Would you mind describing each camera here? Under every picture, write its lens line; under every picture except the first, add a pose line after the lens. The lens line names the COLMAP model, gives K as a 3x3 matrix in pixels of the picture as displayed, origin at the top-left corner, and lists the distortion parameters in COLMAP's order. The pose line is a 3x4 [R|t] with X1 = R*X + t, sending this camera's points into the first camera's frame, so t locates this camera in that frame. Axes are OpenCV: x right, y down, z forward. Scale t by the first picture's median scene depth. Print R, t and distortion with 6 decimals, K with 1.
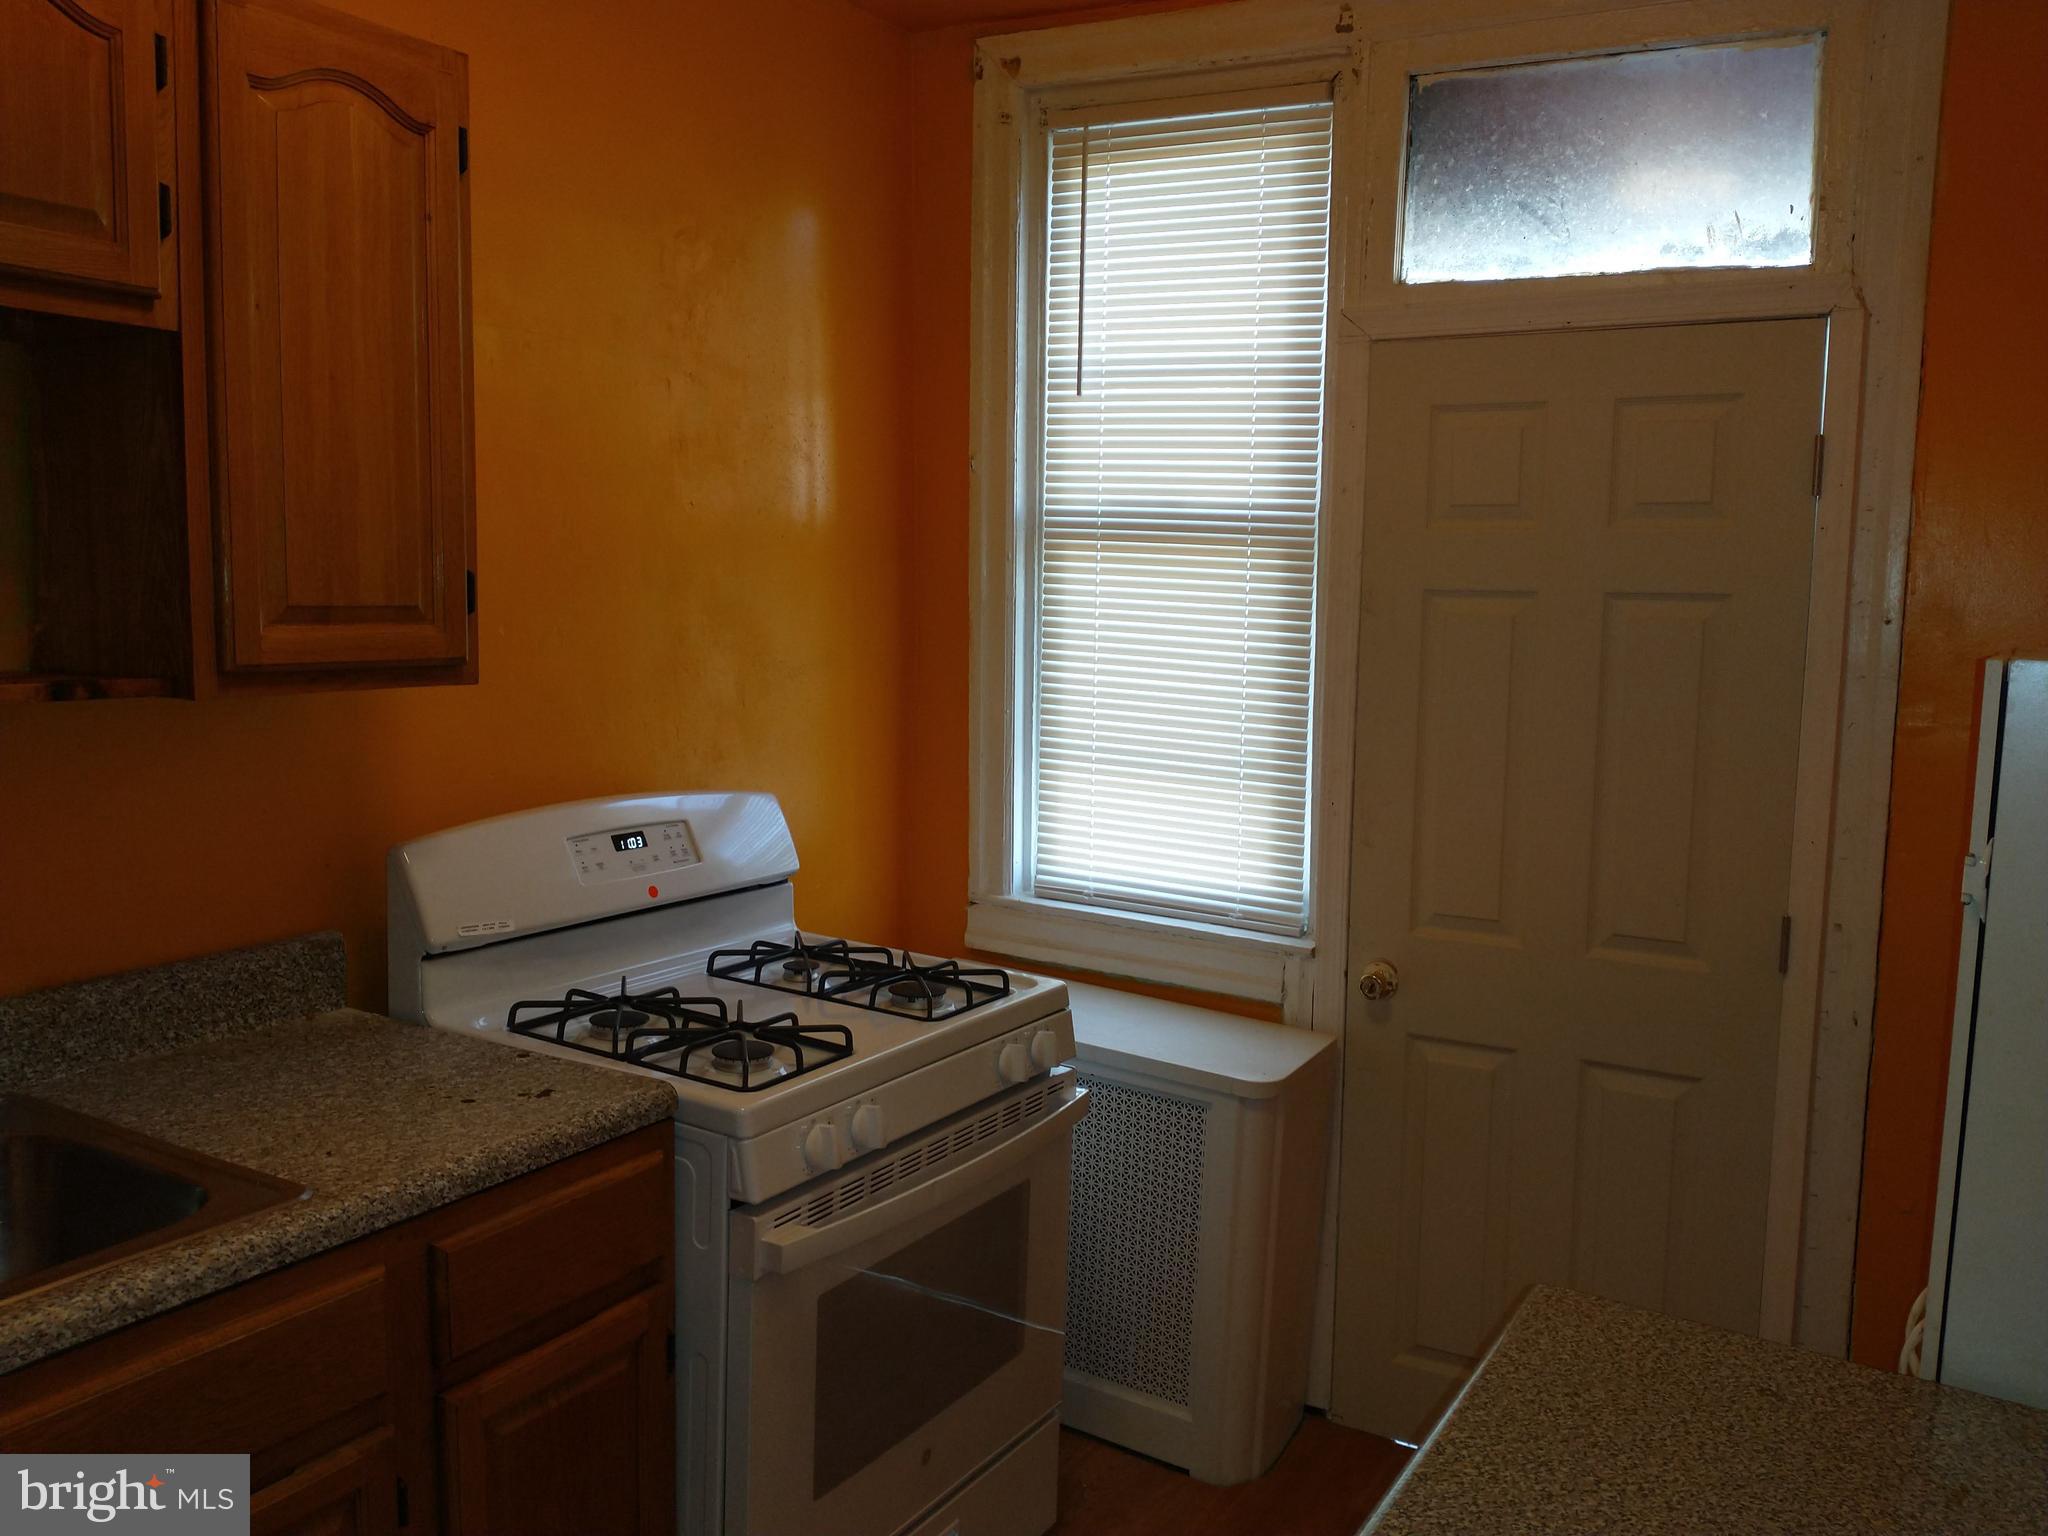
lens RADIAL K [[1666.6, 0, 1022.2], [0, 1666.6, 761.9], [0, 0, 1]] dist [0.050909, -0.089640]
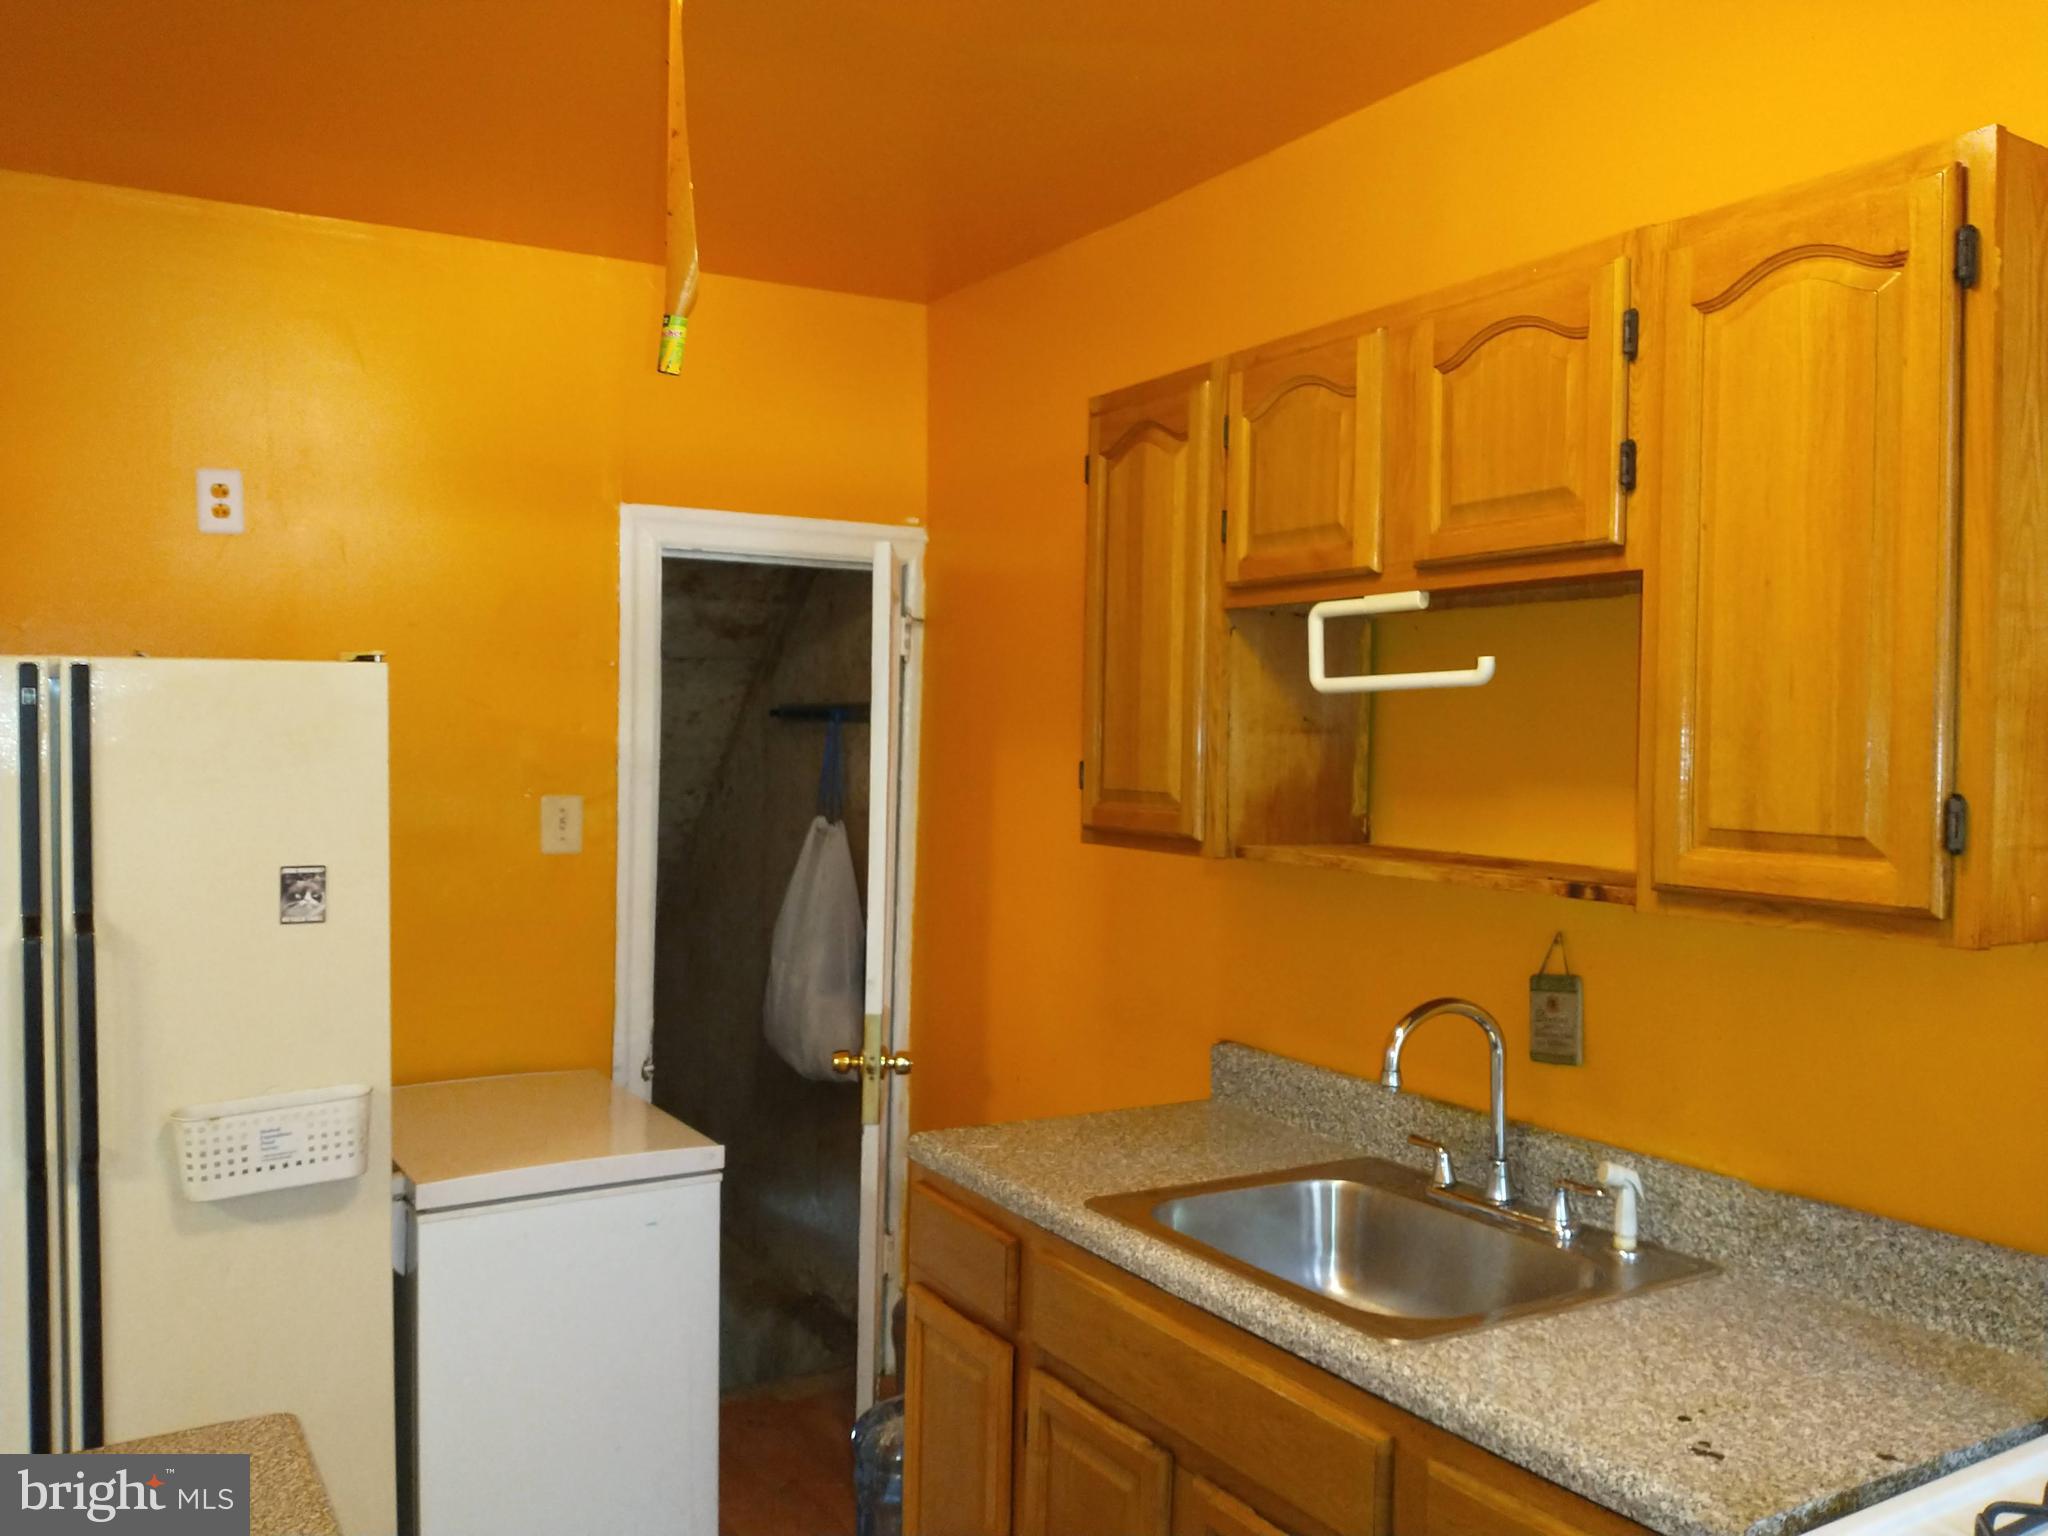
lens RADIAL K [[1666.6, 0, 1020.8], [0, 1666.6, 766.0], [0, 0, 1]] dist [0.050909, -0.089640]
pose [[-0.472233, -0.012837, -0.881380, 0.568660], [-0.117871, 0.991834, 0.048708, -0.123025], [0.873557, 0.126890, -0.469890, 1.055845]]
